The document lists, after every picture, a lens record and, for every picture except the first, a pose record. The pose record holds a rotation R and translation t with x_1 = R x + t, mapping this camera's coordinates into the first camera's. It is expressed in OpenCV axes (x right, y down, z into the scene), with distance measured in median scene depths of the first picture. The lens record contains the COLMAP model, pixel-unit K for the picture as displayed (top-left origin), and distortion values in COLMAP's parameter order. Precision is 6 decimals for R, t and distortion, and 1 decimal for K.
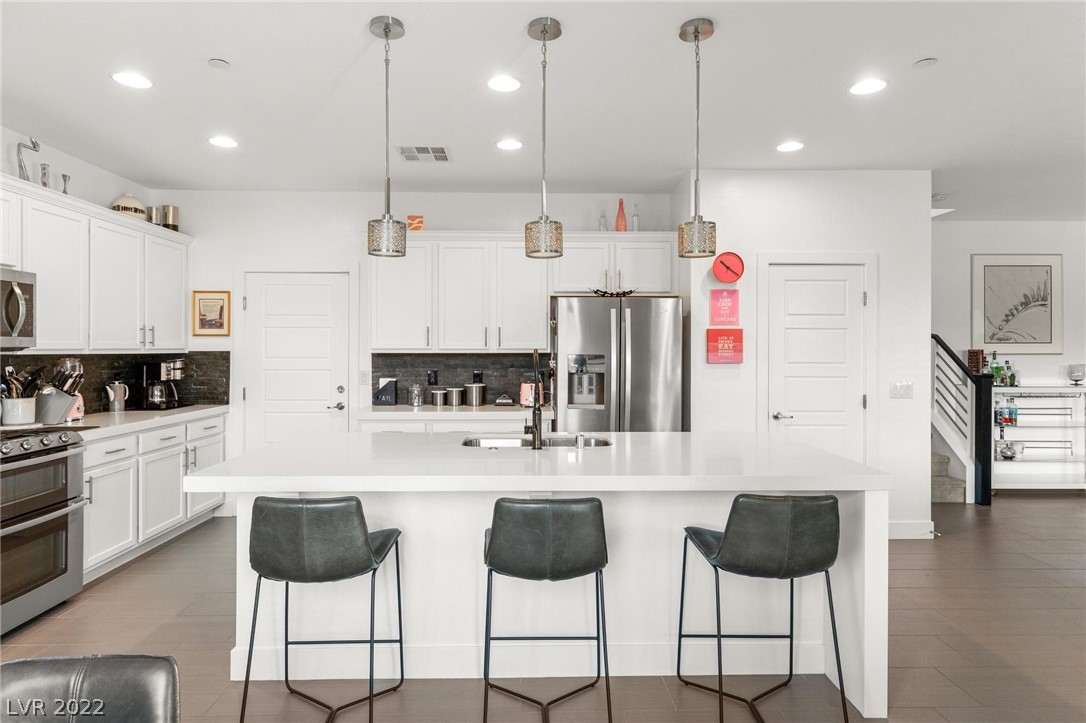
lens RADIAL K [[621.3, 0, 542.4], [0, 621.3, 350.8], [0, 0, 1]] dist [0.002171, 0.000582]
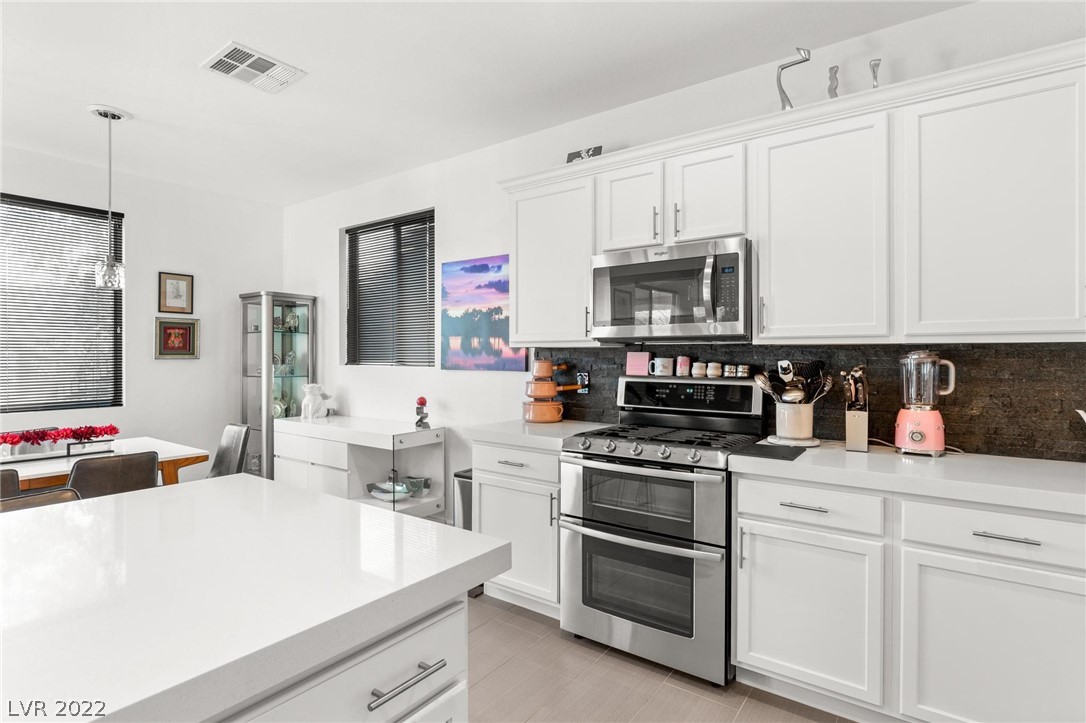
lens RADIAL K [[551.4, 0, 544.2], [0, 551.4, 353.4], [0, 0, 1]] dist [-0.000674, 0.000266]
pose [[-0.605131, -0.000362, -0.796126, -0.096507], [-0.001527, 0.999999, 0.000706, 0.012690], [0.796125, 0.001643, -0.605131, 0.892021]]
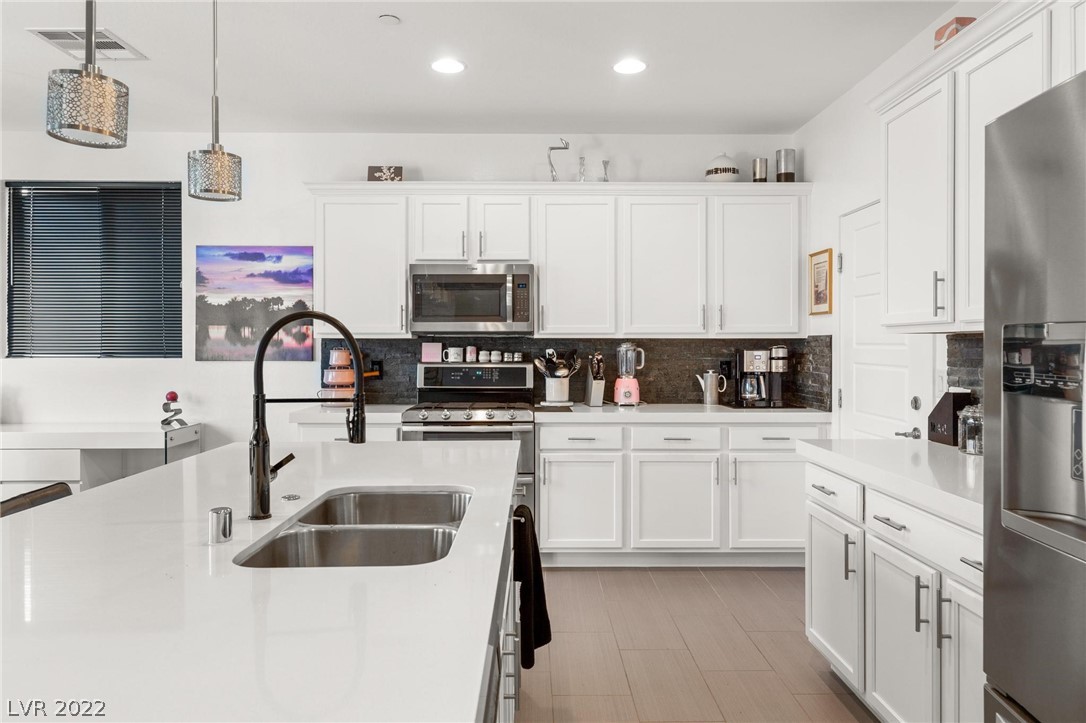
lens RADIAL K [[748.4, 0, 541.1], [0, 748.4, 335.4], [0, 0, 1]] dist [0.003118, 0.001387]
pose [[-0.011560, -0.011745, -0.999864, 0.372962], [-0.003470, 0.999925, -0.011706, 0.012805], [0.999927, 0.003334, -0.011600, 0.756950]]
